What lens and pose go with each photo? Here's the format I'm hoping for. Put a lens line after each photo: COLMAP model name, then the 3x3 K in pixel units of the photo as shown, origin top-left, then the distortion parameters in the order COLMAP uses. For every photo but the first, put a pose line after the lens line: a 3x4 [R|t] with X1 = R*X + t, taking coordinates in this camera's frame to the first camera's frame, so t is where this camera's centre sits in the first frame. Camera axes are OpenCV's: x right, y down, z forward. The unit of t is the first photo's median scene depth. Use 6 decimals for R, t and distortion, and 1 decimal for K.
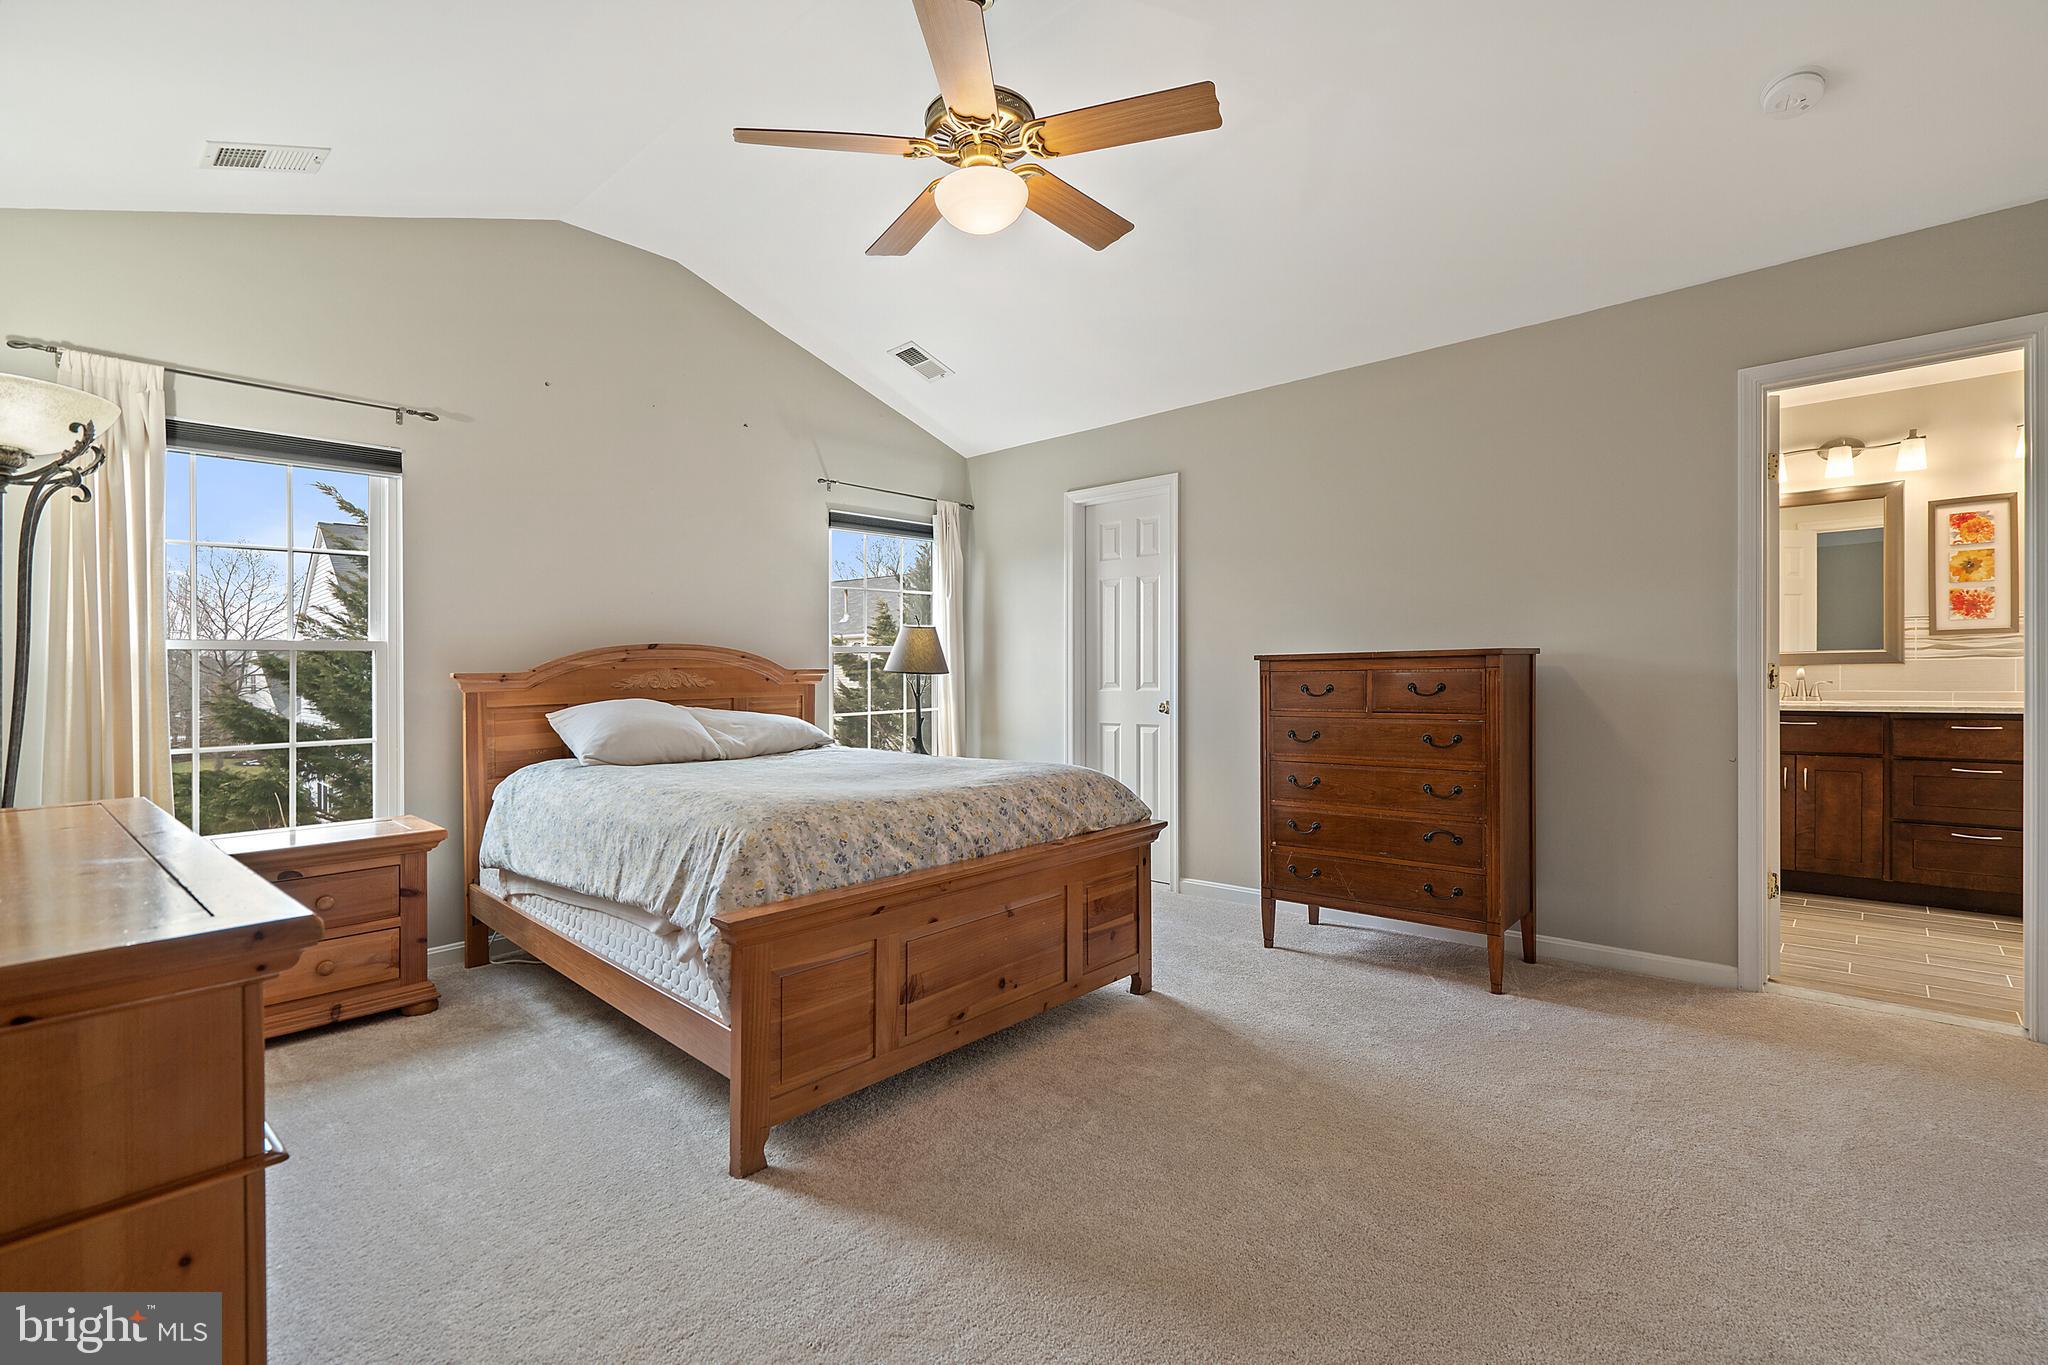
lens RADIAL K [[924.4, 0, 1021.8], [0, 924.4, 693.5], [0, 0, 1]] dist [0.000891, 0.000379]
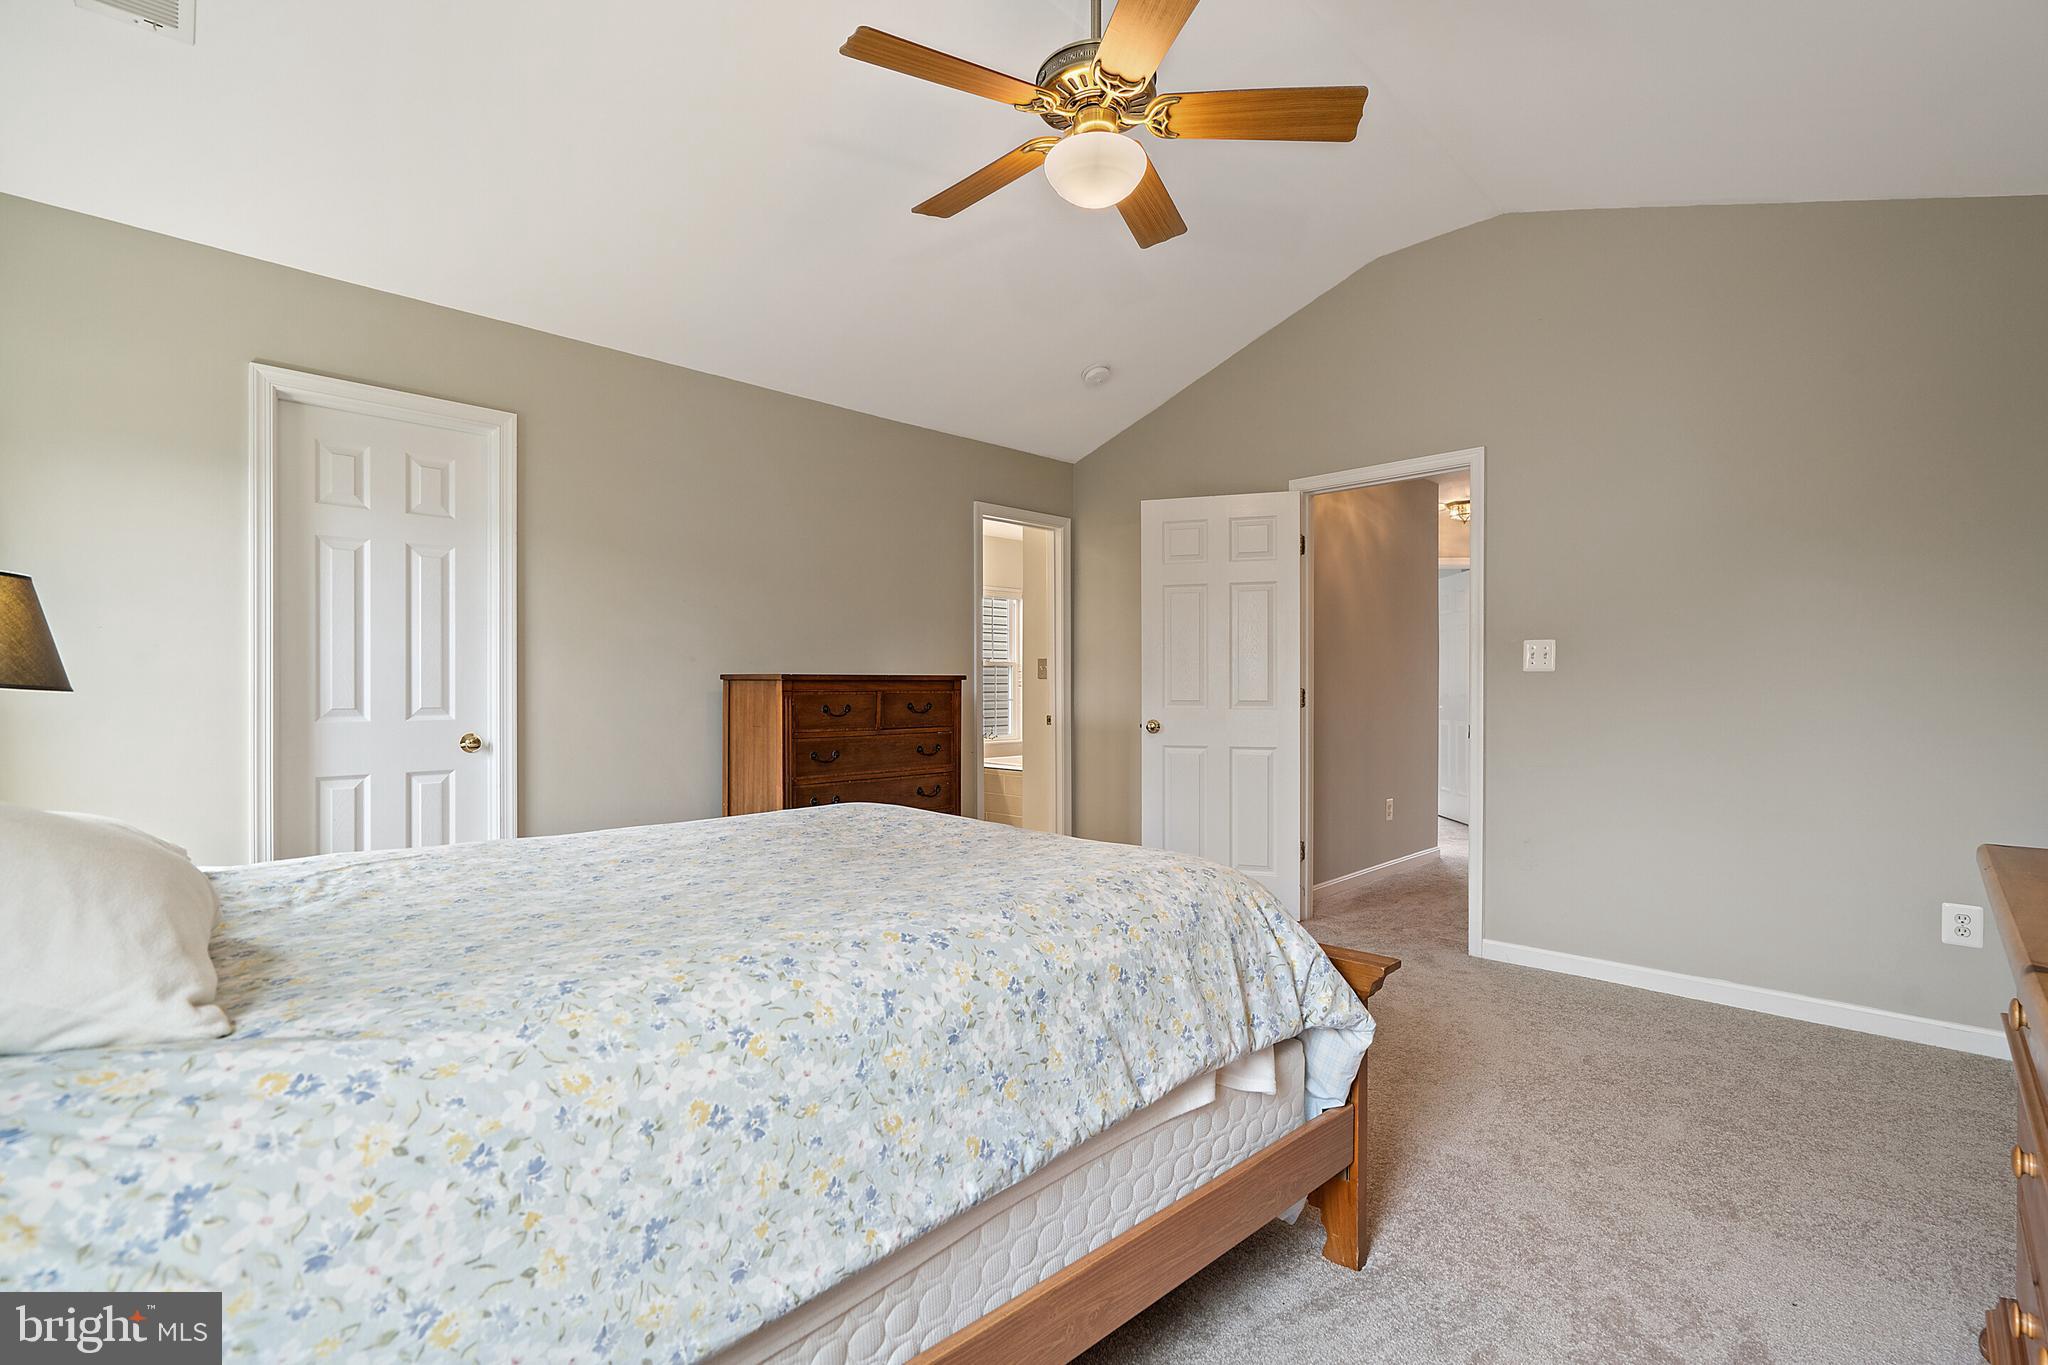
lens RADIAL K [[924.4, 0, 1021.8], [0, 924.4, 693.5], [0, 0, 1]] dist [0.000891, 0.000379]
pose [[0.053393, 0.016955, 0.998430, -0.494597], [0.027003, 0.999466, -0.018416, 0.001677], [-0.998208, 0.027944, 0.052907, 0.542254]]
